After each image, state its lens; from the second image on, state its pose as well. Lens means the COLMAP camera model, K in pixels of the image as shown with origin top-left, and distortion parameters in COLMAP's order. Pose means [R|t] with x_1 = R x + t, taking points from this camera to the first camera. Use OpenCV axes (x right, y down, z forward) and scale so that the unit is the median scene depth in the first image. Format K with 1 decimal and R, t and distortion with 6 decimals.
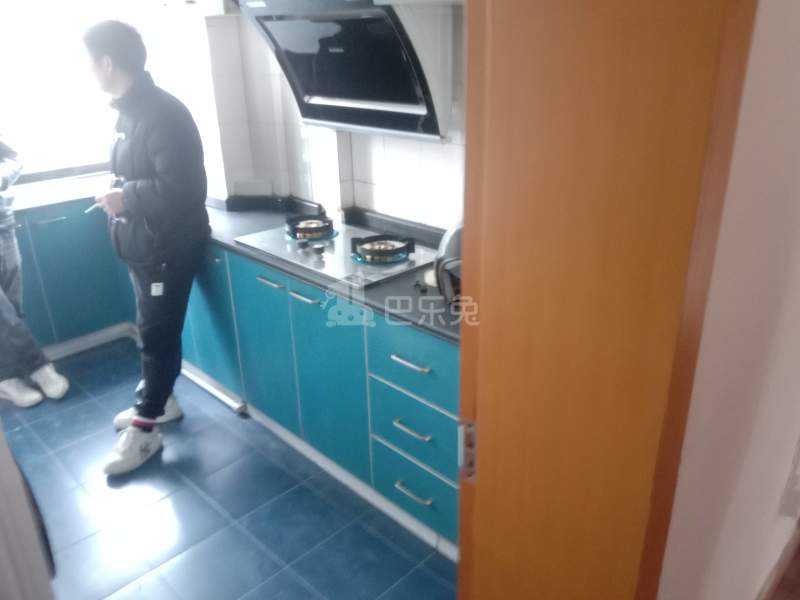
lens RADIAL K [[629.4, 0, 406.2], [0, 629.4, 297.9], [0, 0, 1]] dist [0.091504, -0.226617]
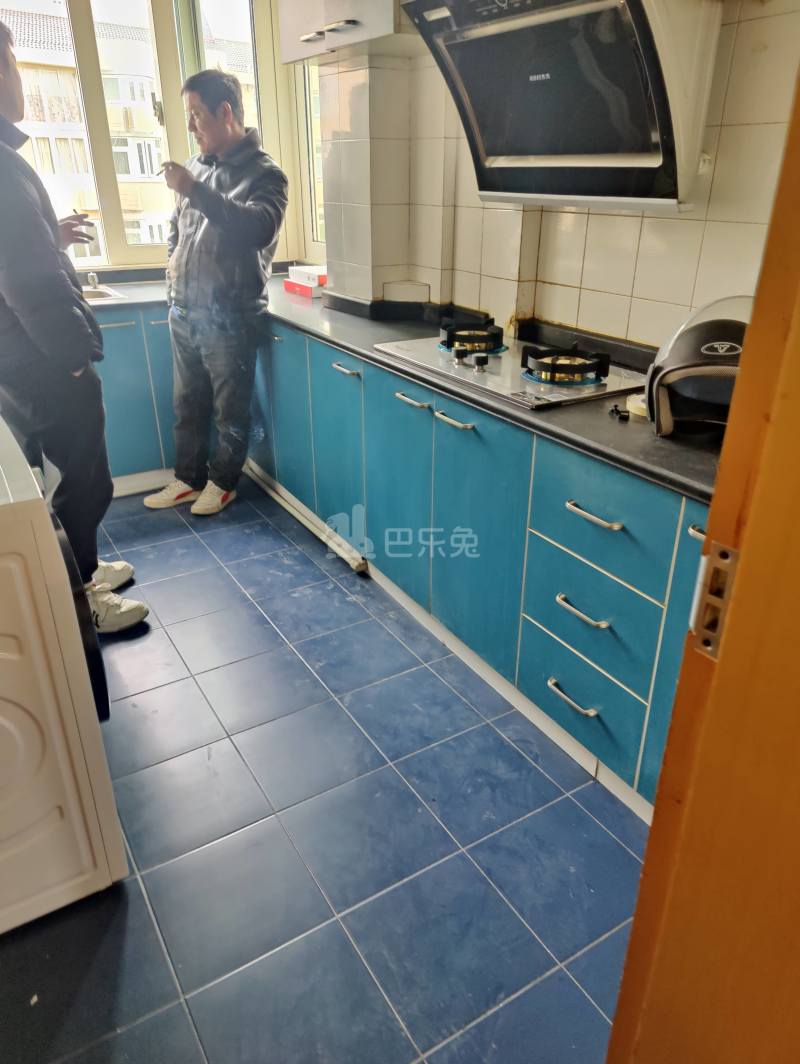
lens RADIAL K [[740.0, 0, 402.8], [0, 740.0, 528.3], [0, 0, 1]] dist [0.027355, -0.007028]
pose [[0.970206, 0.121889, -0.209390, -0.019582], [-0.110759, 0.991776, 0.064131, 0.070420], [0.215484, -0.039028, 0.975727, 0.113927]]
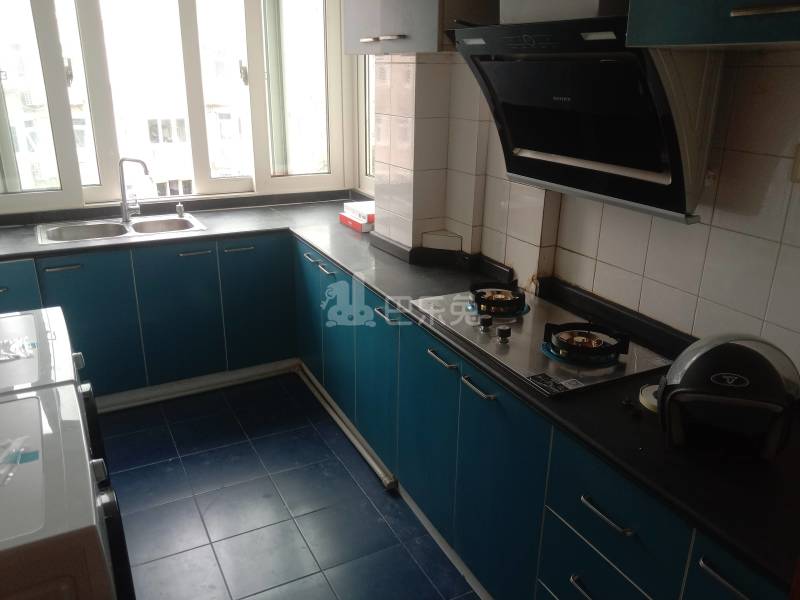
lens RADIAL K [[629.4, 0, 406.2], [0, 629.4, 297.9], [0, 0, 1]] dist [0.091504, -0.226617]
pose [[0.952559, 0.134057, -0.273241, -0.038660], [-0.147410, 0.988655, -0.028844, -0.073554], [0.266274, 0.067754, 0.961513, 0.157174]]
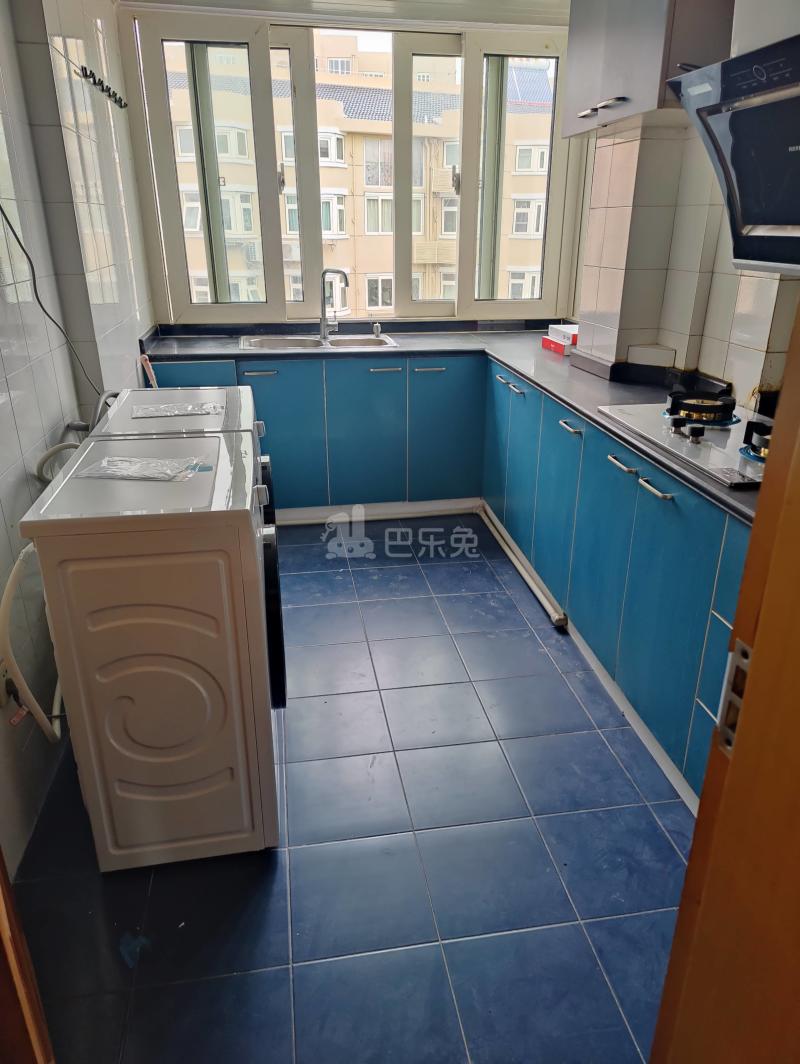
lens RADIAL K [[739.2, 0, 412.2], [0, 739.2, 538.6], [0, 0, 1]] dist [0.026794, -0.006844]
pose [[0.809223, 0.245492, -0.533753, 0.077299], [-0.241573, 0.967194, 0.078598, 0.051585], [0.535538, 0.065337, 0.841980, 0.113045]]
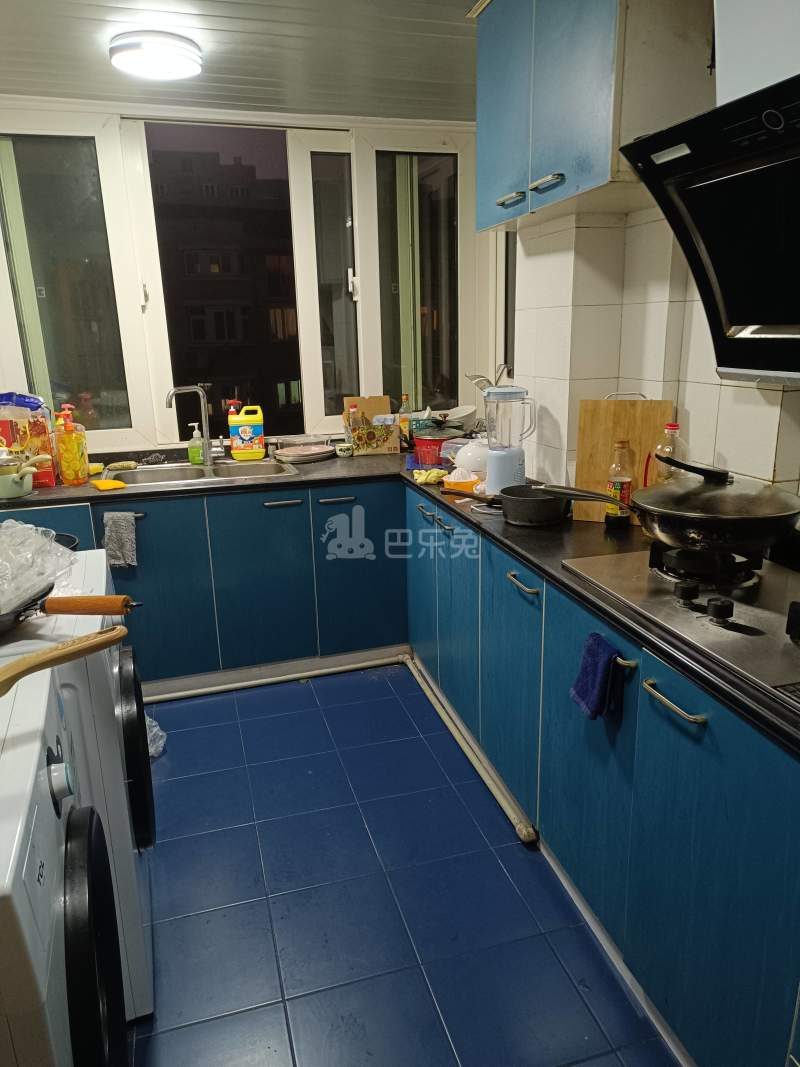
lens RADIAL K [[718.7, 0, 401.0], [0, 718.7, 530.5], [0, 0, 1]] dist [0.003645, -0.000279]
pose [[0.869302, 0.128116, -0.477389, -0.091037], [-0.180530, 0.981395, -0.065363, -0.052399], [0.460133, 0.143003, 0.876258, 0.357741]]
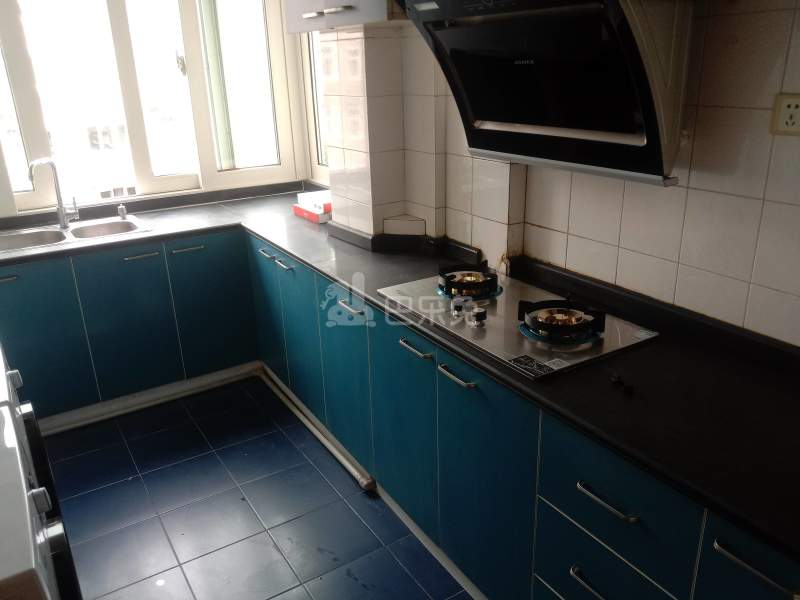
lens RADIAL K [[629.4, 0, 406.2], [0, 629.4, 297.9], [0, 0, 1]] dist [0.091504, -0.226617]
pose [[0.974776, 0.070194, -0.211862, -0.059901], [-0.077575, 0.996628, -0.026720, -0.065813], [0.209272, 0.042481, 0.976934, 0.207086]]
